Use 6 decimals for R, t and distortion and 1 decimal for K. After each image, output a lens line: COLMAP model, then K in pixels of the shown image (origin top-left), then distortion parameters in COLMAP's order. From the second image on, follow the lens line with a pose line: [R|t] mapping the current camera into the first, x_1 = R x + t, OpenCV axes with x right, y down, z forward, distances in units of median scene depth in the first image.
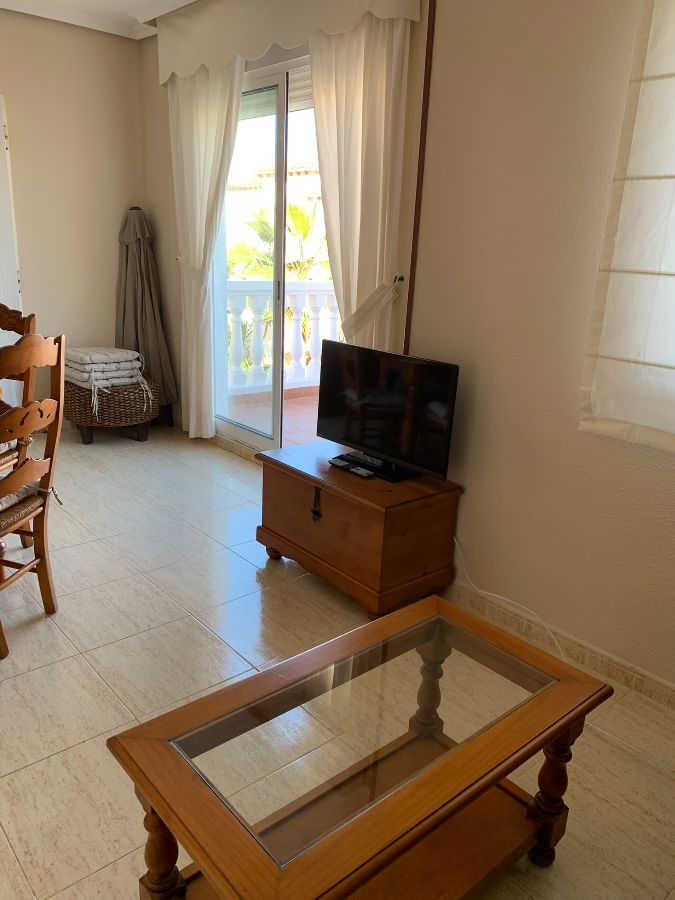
lens RADIAL K [[681.7, 0, 337.8], [0, 681.7, 453.3], [0, 0, 1]] dist [0.029970, -0.030082]
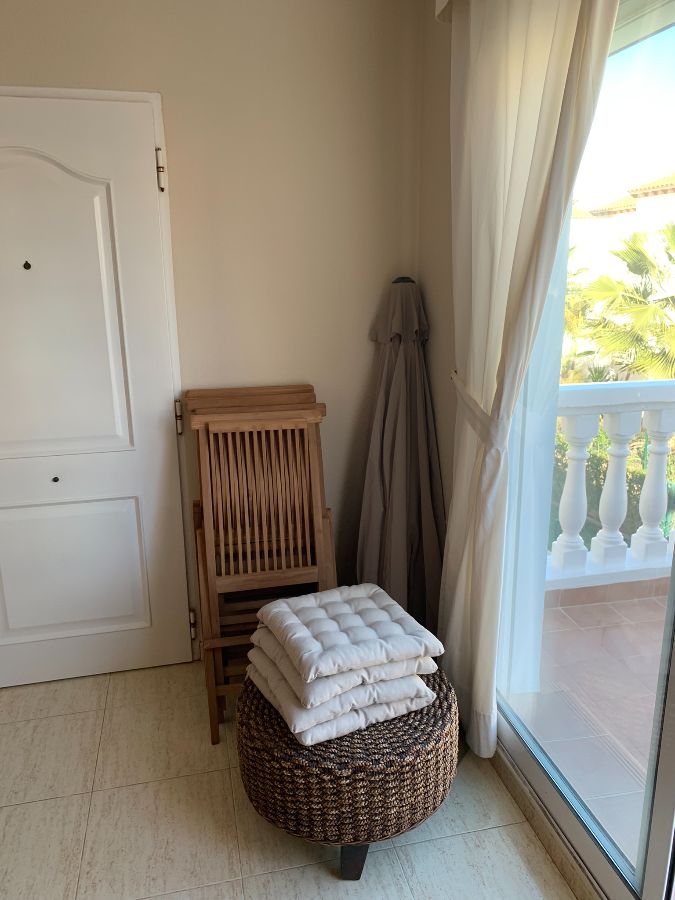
lens RADIAL K [[681.7, 0, 334.6], [0, 681.7, 450.7], [0, 0, 1]] dist [0.029970, -0.030082]
pose [[0.876310, 0.069697, -0.476680, -0.060497], [-0.091014, 0.995612, -0.021745, -0.178716], [0.473073, 0.062440, 0.878808, 0.446856]]
